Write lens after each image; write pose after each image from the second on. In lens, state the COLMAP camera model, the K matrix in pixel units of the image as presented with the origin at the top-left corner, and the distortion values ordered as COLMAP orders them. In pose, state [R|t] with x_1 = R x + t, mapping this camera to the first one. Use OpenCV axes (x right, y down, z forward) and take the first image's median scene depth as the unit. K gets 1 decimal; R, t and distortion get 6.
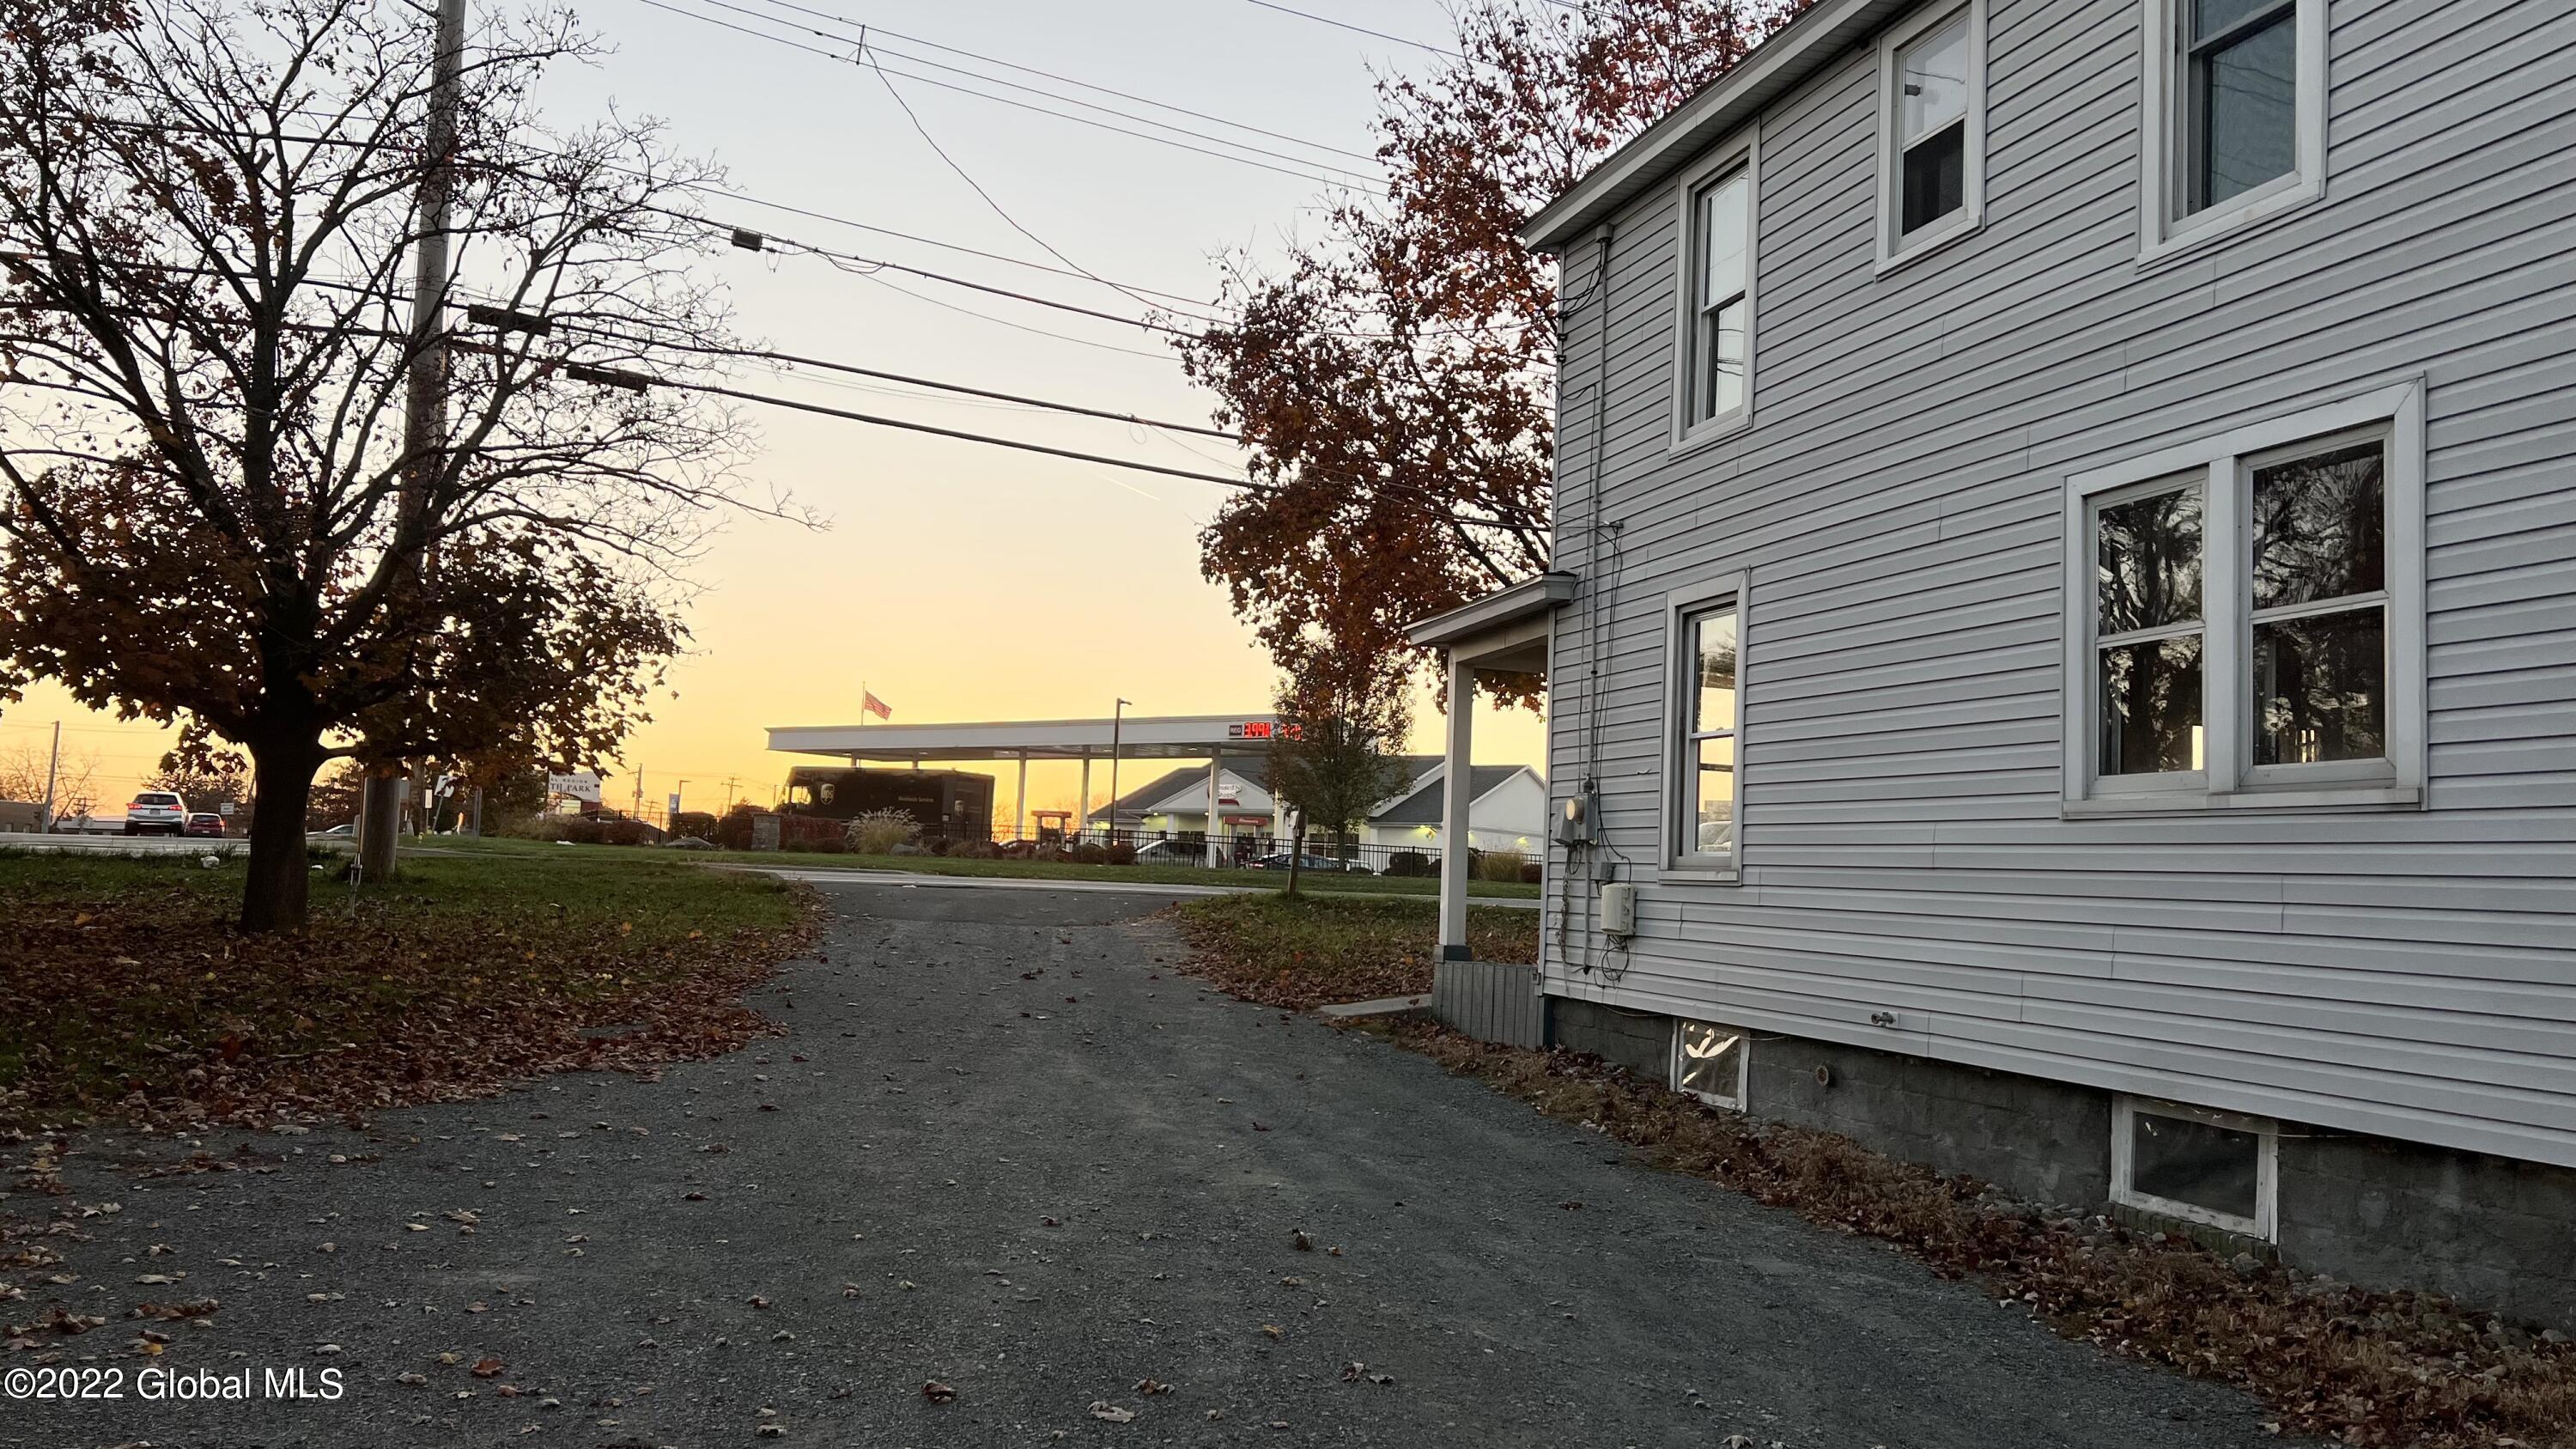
lens RADIAL K [[1955.4, 0, 1288.3], [0, 1955.4, 721.8], [0, 0, 1]] dist [0.053579, -0.010847]
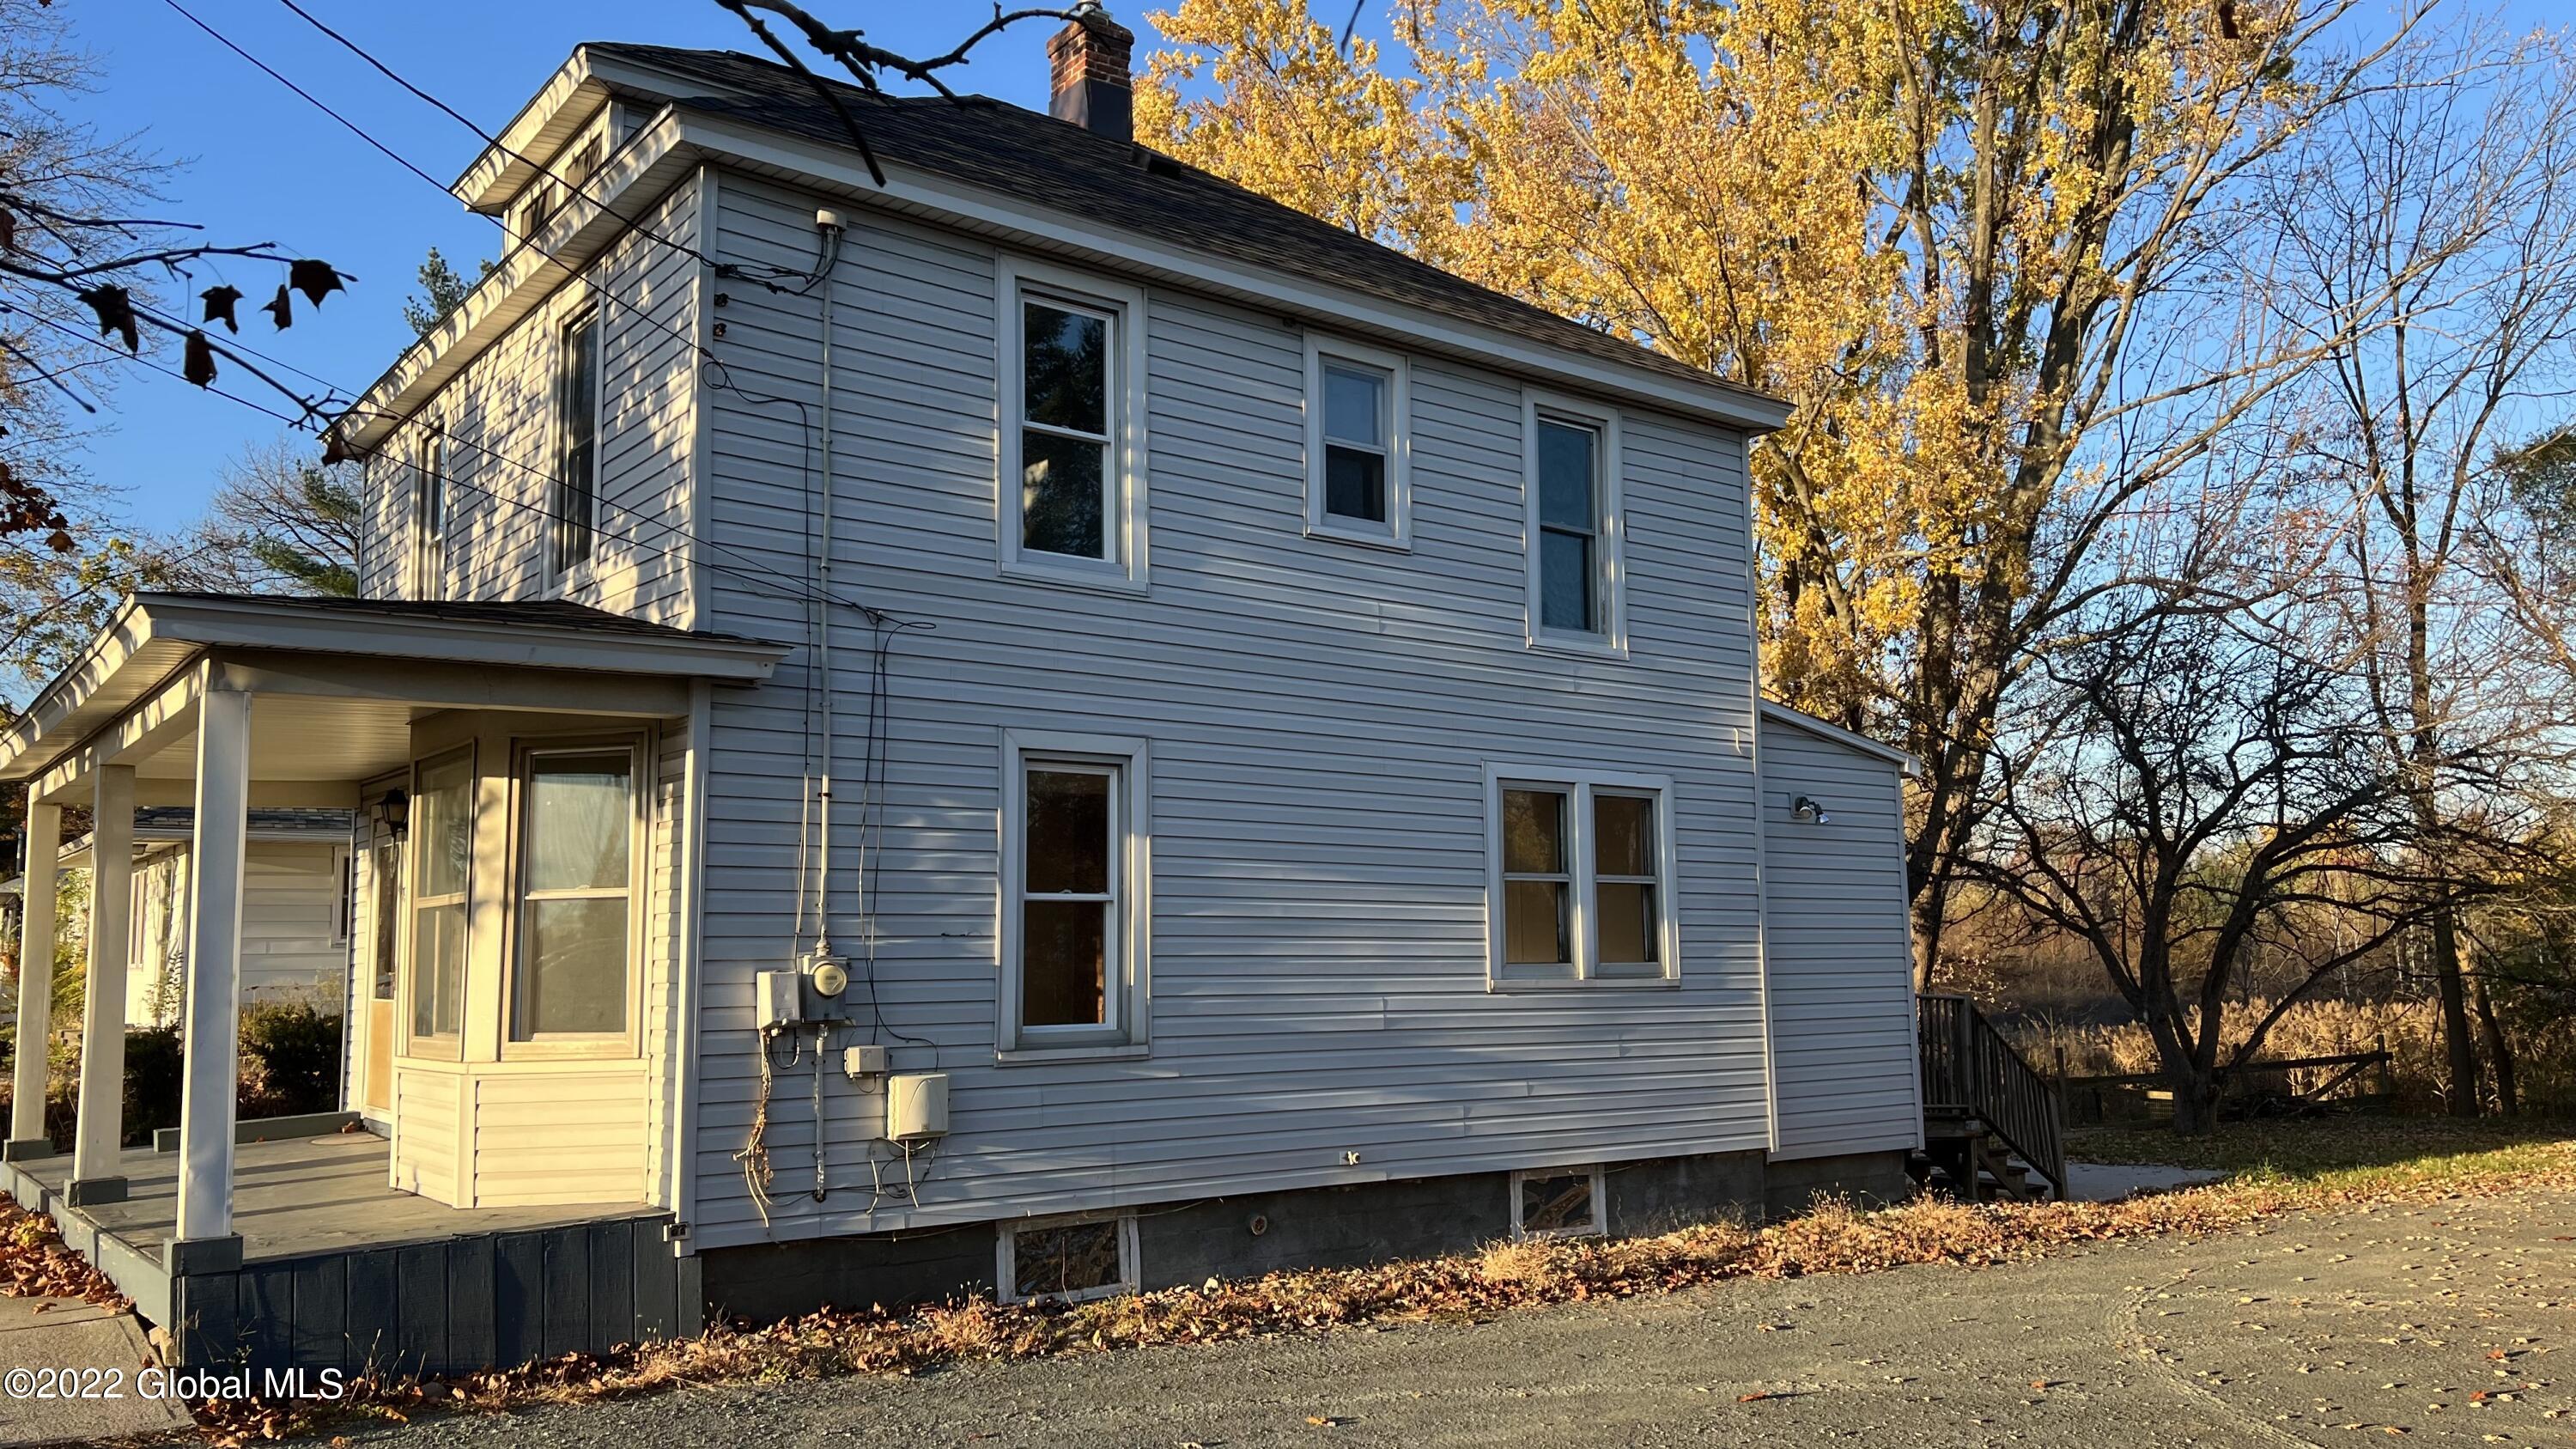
lens RADIAL K [[1955.4, 0, 1291.9], [0, 1955.4, 738.0], [0, 0, 1]] dist [0.053579, -0.010847]
pose [[-0.354689, 0.079531, 0.931596, -0.930872], [-0.077425, 0.990455, -0.114034, 0.038436], [-0.931773, -0.112575, -0.345146, 1.650255]]
